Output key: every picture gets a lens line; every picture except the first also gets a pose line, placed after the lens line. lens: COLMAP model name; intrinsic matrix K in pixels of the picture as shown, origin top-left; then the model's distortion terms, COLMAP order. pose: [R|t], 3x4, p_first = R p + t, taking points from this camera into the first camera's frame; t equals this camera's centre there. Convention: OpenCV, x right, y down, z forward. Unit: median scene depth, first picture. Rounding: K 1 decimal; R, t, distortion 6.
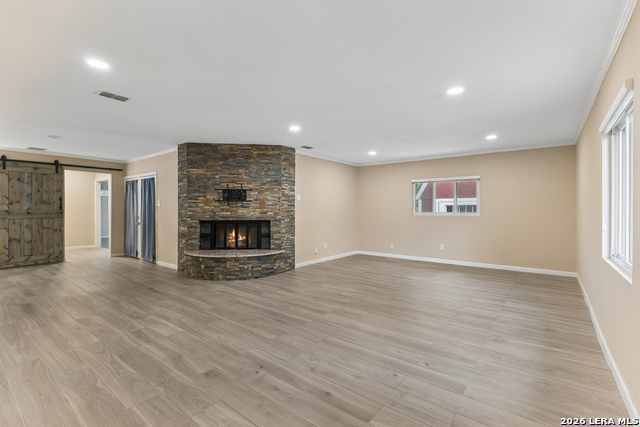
lens RADIAL K [[291.0, 0, 319.1], [0, 291.0, 211.6], [0, 0, 1]] dist [0.001867, -0.000561]
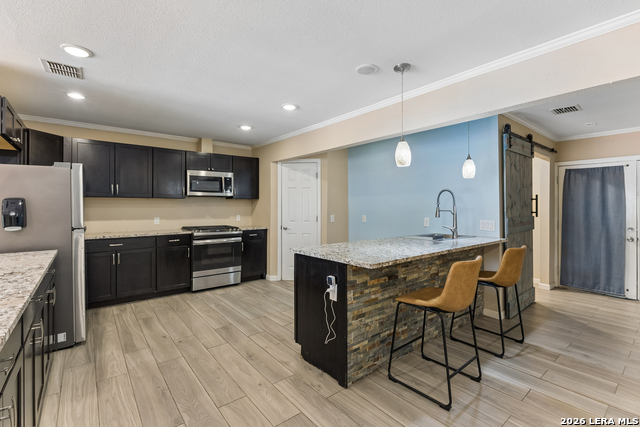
lens RADIAL K [[291.0, 0, 319.5], [0, 291.0, 205.6], [0, 0, 1]] dist [0.001867, -0.000561]
pose [[0.977202, 0.006576, -0.212210, -1.436456], [-0.012650, 0.999548, -0.027278, -0.008253], [0.211935, 0.029341, 0.976843, 0.378212]]
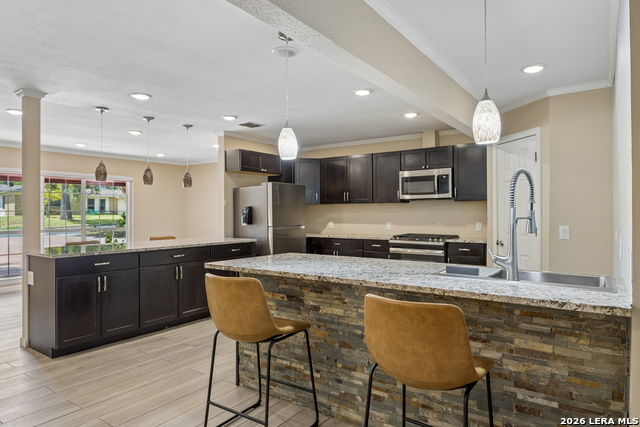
lens RADIAL K [[402.4, 0, 319.7], [0, 402.4, 212.3], [0, 0, 1]] dist [-0.009698, -0.001762]
pose [[0.056799, 0.005371, -0.998371, -0.930740], [-0.024068, 0.999702, 0.004009, -0.020018], [0.998095, 0.023801, 0.056912, 0.840722]]
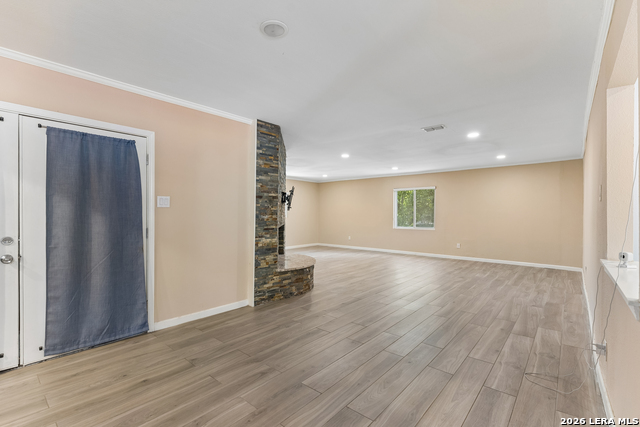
lens RADIAL K [[291.0, 0, 318.3], [0, 291.0, 216.2], [0, 0, 1]] dist [0.001867, -0.000561]
pose [[0.040537, -0.002920, 0.999174, -1.198801], [0.021059, 0.999776, 0.002068, -0.000988], [-0.998956, 0.020958, 0.040589, 0.856248]]
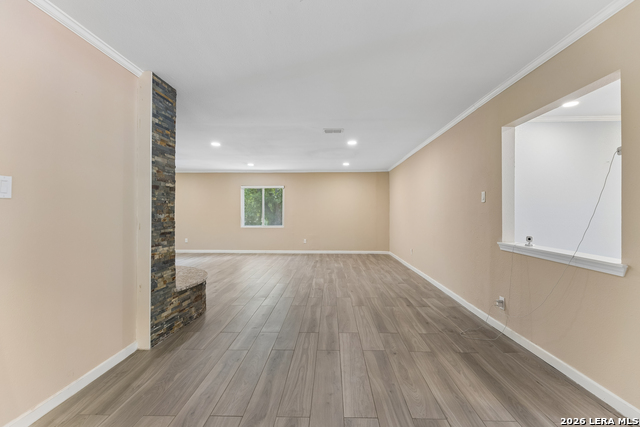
lens RADIAL K [[291.0, 0, 320.9], [0, 291.0, 216.9], [0, 0, 1]] dist [0.001867, -0.000561]
pose [[-0.600887, -0.005933, 0.799312, -1.051180], [0.022210, 0.999462, 0.024115, -0.005323], [-0.799025, 0.032243, -0.600432, 1.100385]]
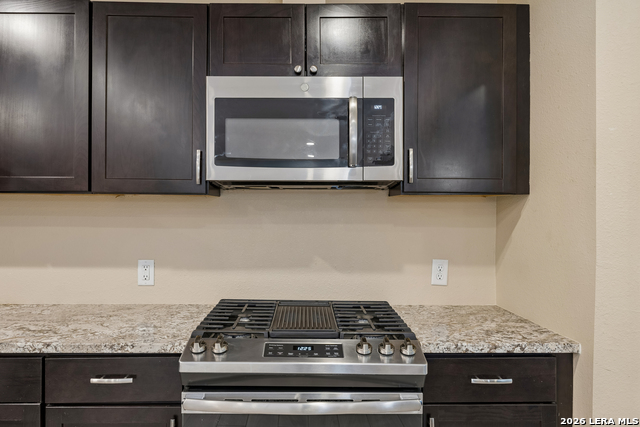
lens RADIAL K [[474.3, 0, 315.9], [0, 474.3, 208.9], [0, 0, 1]] dist [0.004419, 0.000435]
pose [[0.639005, 0.011729, -0.769113, -1.680991], [-0.031692, 0.999436, -0.011089, -0.035119], [0.768550, 0.031460, 0.639016, 0.960379]]
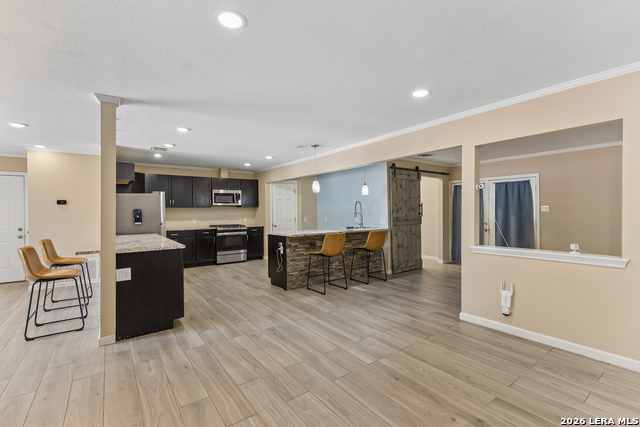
lens RADIAL K [[291.0, 0, 320.9], [0, 291.0, 212.5], [0, 0, 1]] dist [0.001867, -0.000561]
pose [[0.966281, -0.001945, -0.257482, -1.154564], [-0.003132, 0.999809, -0.019305, 0.001708], [0.257470, 0.019461, 0.966090, -0.059437]]
